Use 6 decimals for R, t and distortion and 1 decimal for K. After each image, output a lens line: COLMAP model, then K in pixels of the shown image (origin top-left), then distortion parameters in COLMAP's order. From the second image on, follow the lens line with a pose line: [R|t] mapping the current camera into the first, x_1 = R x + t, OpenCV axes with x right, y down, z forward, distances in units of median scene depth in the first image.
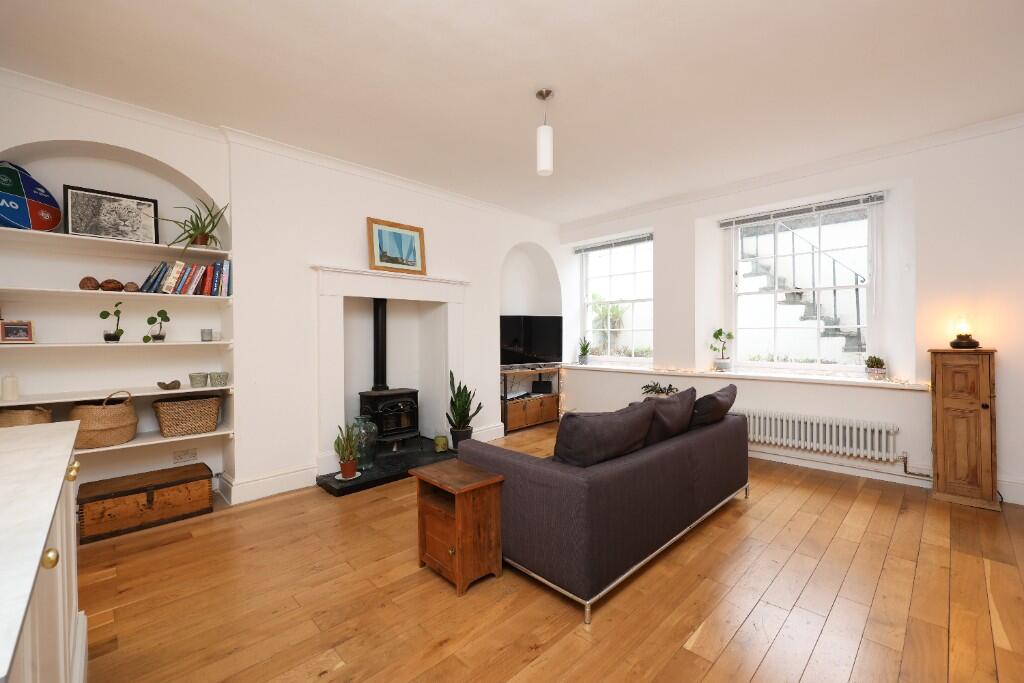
lens RADIAL K [[418.3, 0, 506.3], [0, 418.3, 341.2], [0, 0, 1]] dist [0.002176, 0.000284]
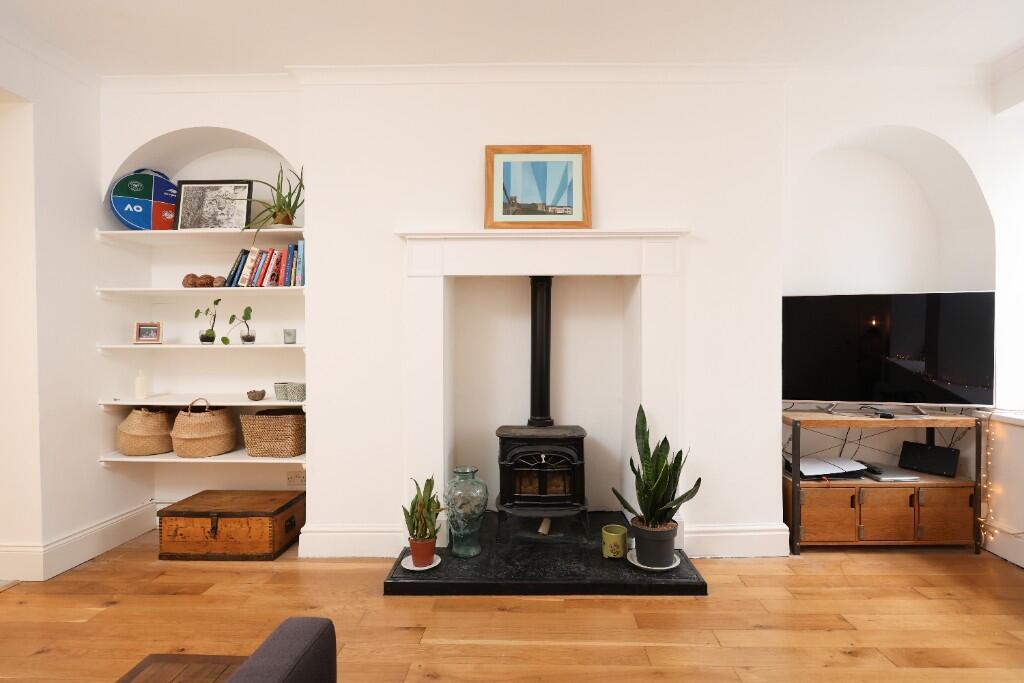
lens RADIAL K [[503.9, 0, 517.6], [0, 503.9, 340.7], [0, 0, 1]] dist [-0.002270, 0.003373]
pose [[0.709084, 0.009668, -0.705058, 0.218212], [-0.013363, 0.999911, 0.000272, -0.009404], [0.704998, 0.009229, 0.709149, 0.488447]]
